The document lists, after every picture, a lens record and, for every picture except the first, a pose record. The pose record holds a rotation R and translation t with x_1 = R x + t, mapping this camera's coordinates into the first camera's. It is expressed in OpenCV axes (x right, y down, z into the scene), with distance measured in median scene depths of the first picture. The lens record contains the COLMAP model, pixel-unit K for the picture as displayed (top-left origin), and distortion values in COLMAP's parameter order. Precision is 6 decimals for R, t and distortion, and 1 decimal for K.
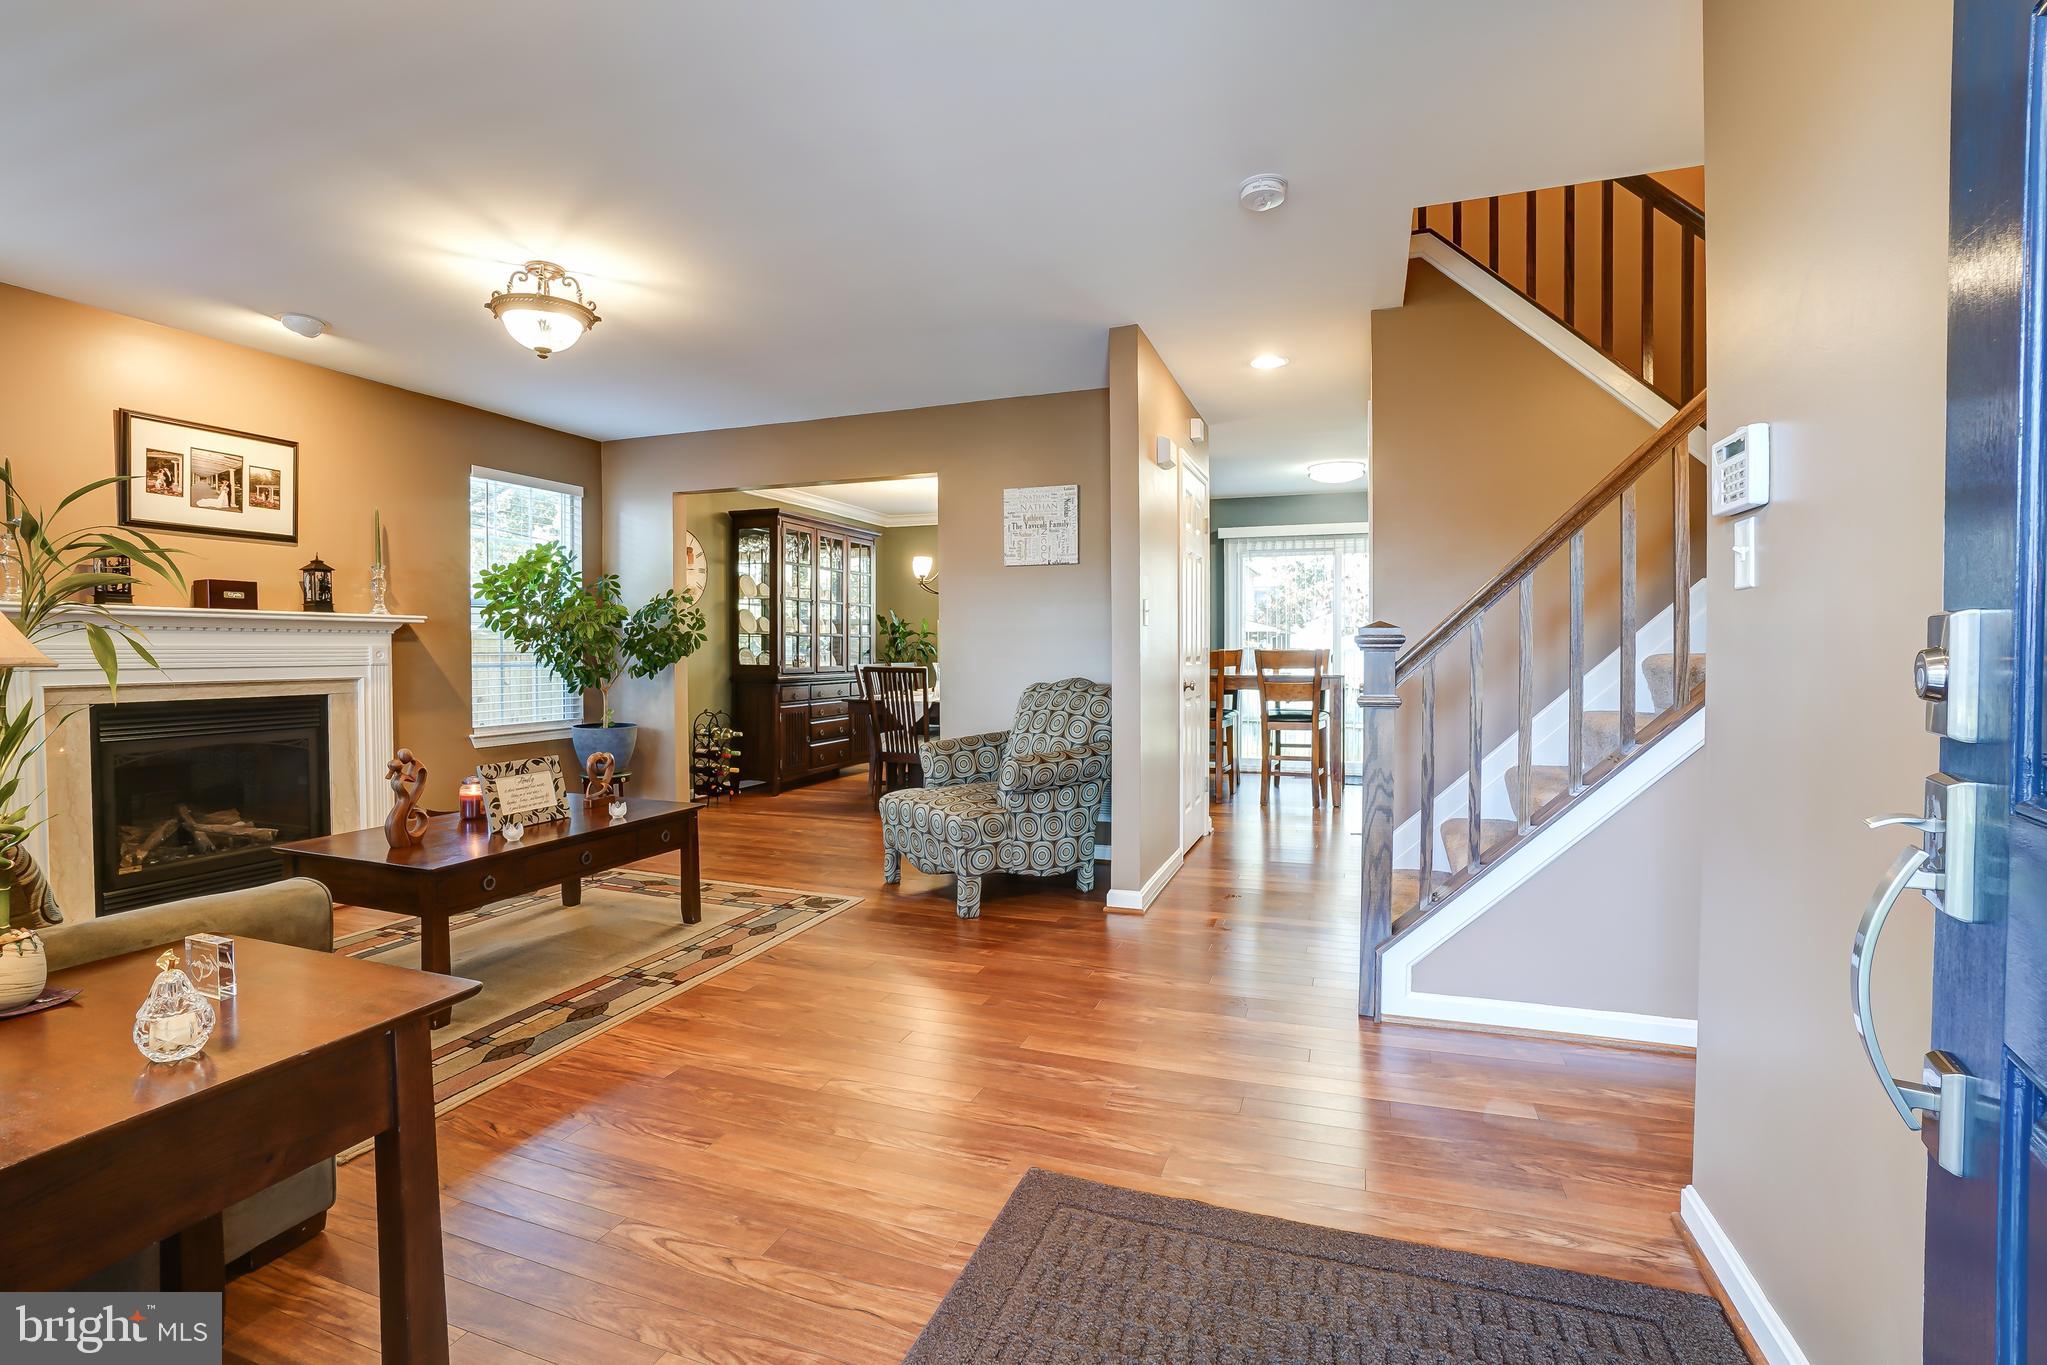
lens RADIAL K [[920.2, 0, 983.0], [0, 920.2, 648.3], [0, 0, 1]] dist [-0.048069, 0.009027]
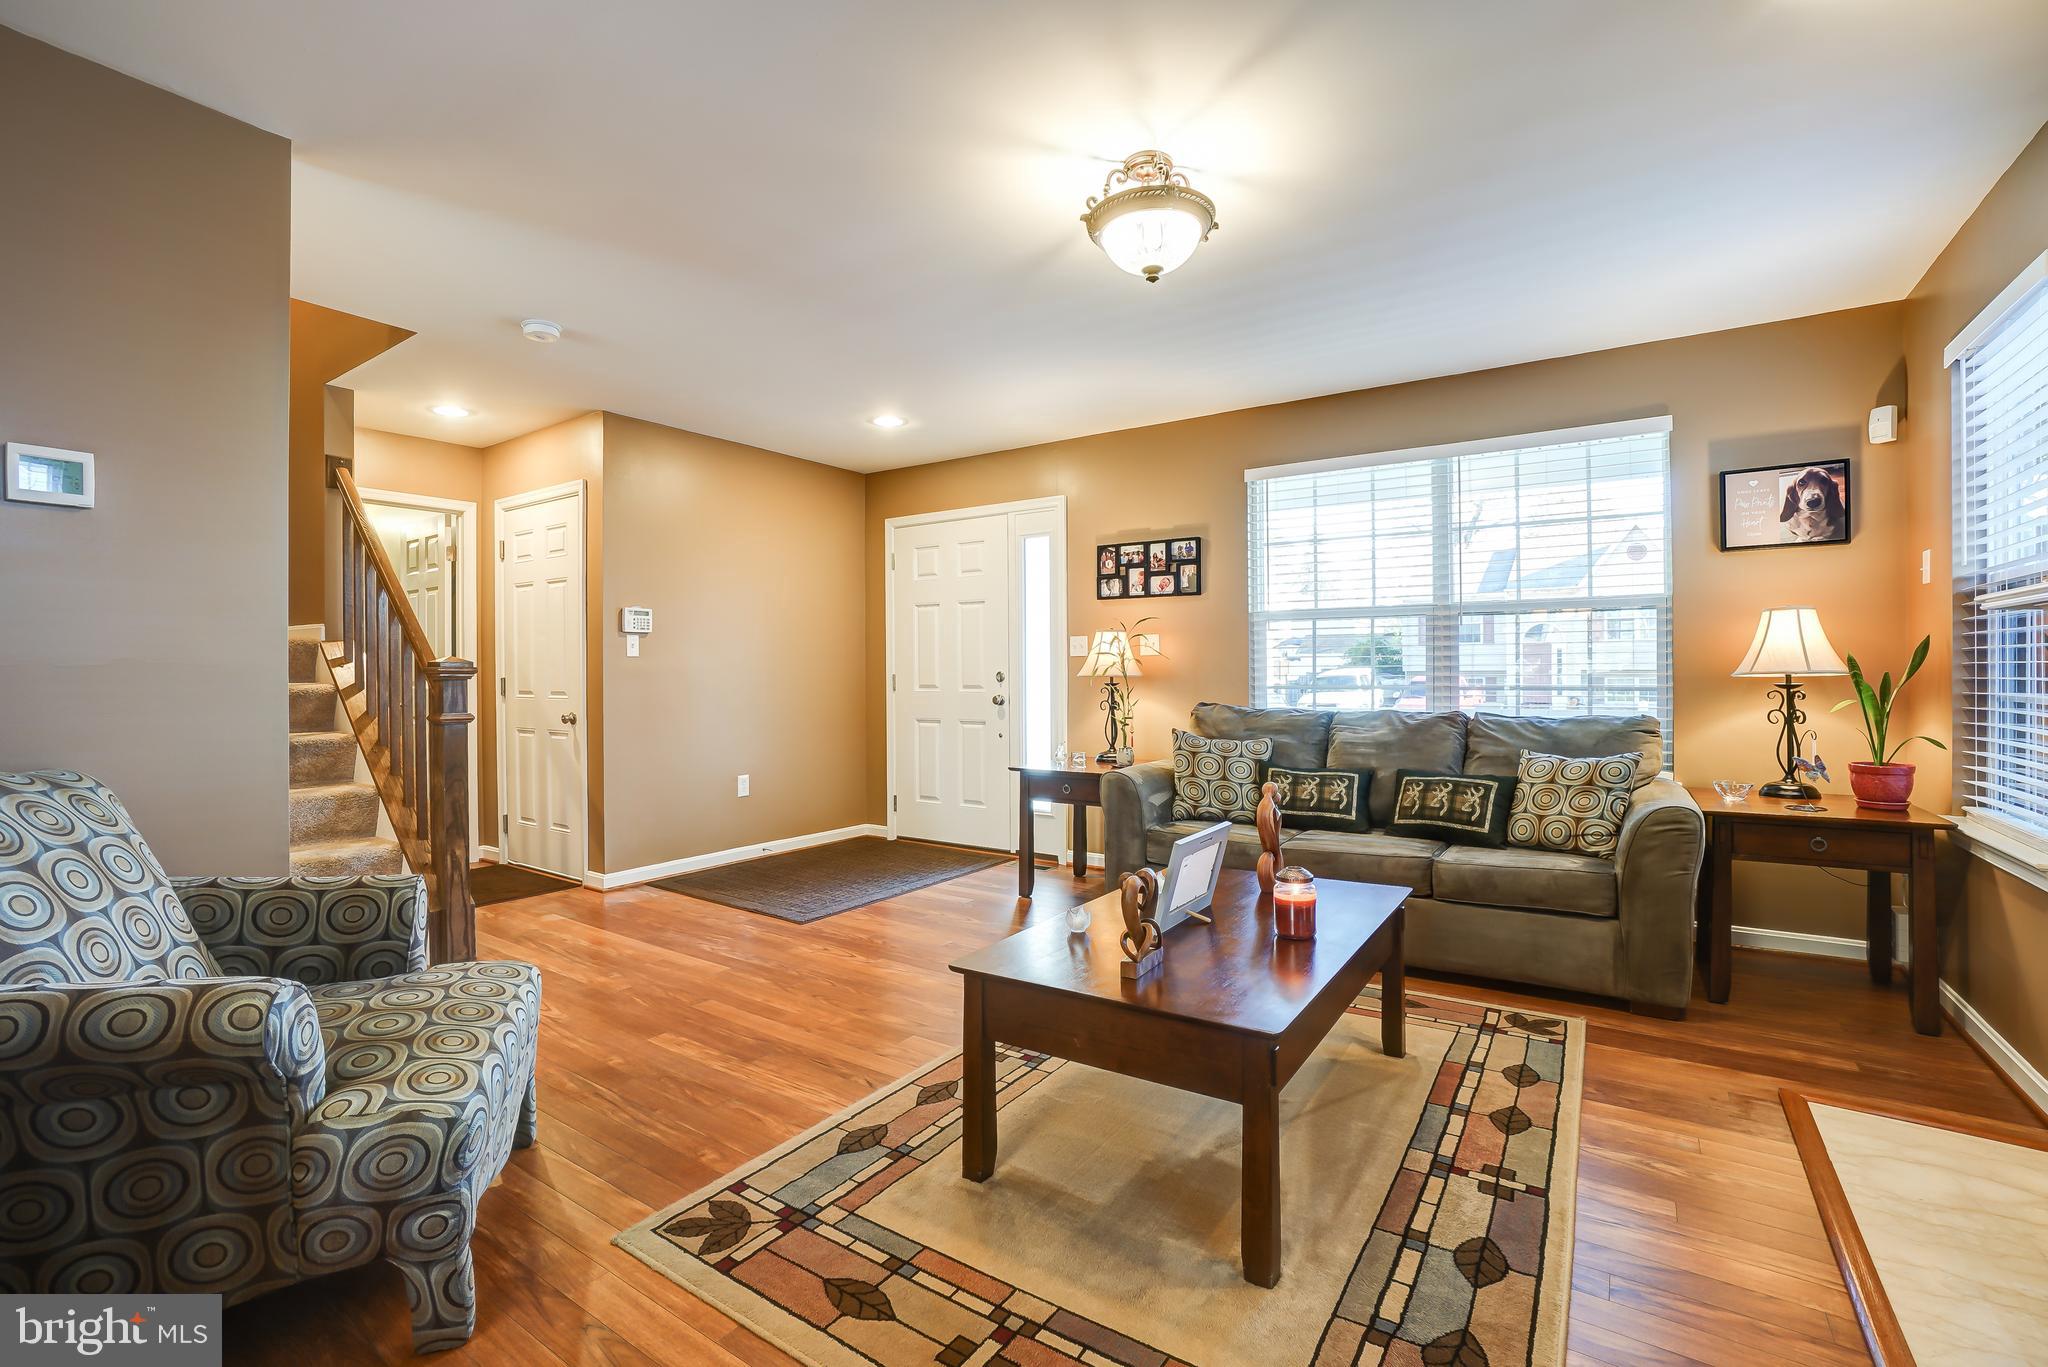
lens RADIAL K [[920.6, 0, 1033.8], [0, 920.6, 667.4], [0, 0, 1]] dist [-0.048069, 0.009027]
pose [[-0.980147, 0.008535, 0.198088, -0.395202], [0.007810, 0.999960, -0.004442, -0.001565], [-0.198118, -0.002806, -0.980174, 1.308379]]
